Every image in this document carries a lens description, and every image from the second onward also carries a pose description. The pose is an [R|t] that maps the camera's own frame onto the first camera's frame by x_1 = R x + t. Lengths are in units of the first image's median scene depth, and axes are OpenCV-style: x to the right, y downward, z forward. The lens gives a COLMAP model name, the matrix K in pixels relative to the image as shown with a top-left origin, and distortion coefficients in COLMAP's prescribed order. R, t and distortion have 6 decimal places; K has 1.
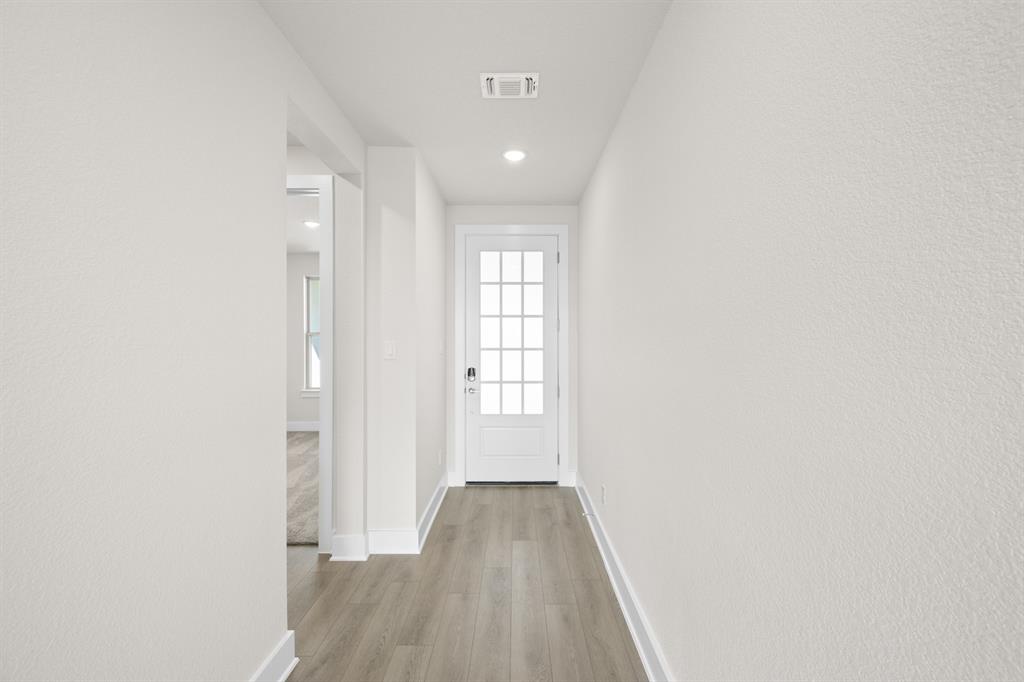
lens RADIAL K [[402.9, 0, 517.7], [0, 402.9, 350.6], [0, 0, 1]] dist [-0.002586, 0.001744]
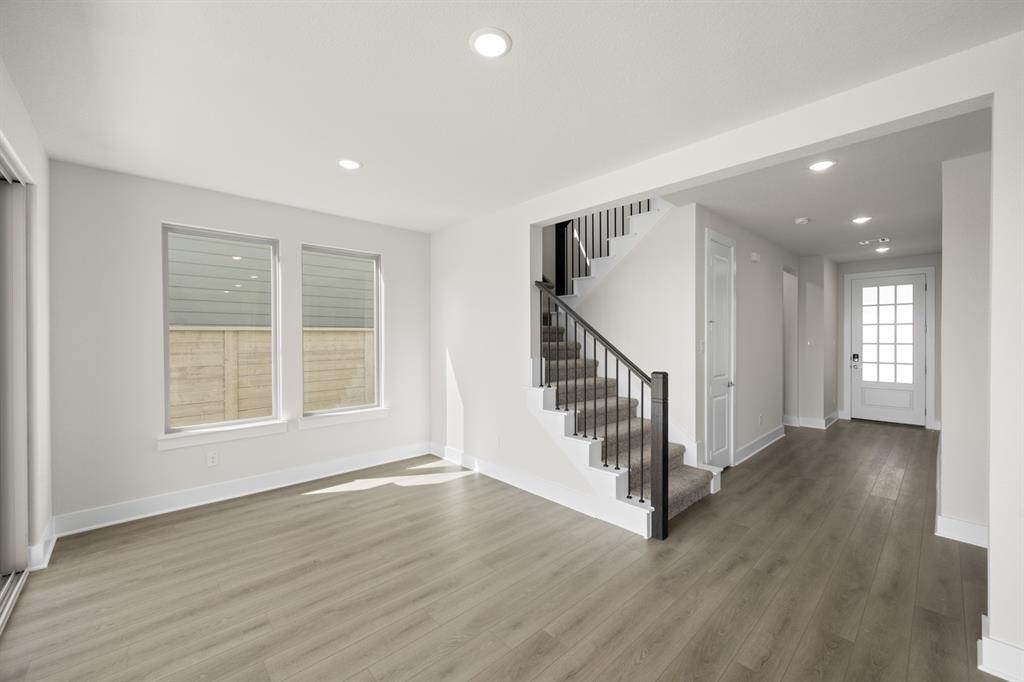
lens RADIAL K [[402.9, 0, 514.4], [0, 402.9, 337.4], [0, 0, 1]] dist [-0.002586, 0.001744]
pose [[0.695811, 0.003407, -0.718216, 0.112108], [0.008304, 0.999884, 0.012788, -0.065608], [0.718177, -0.014863, 0.695702, -1.308786]]
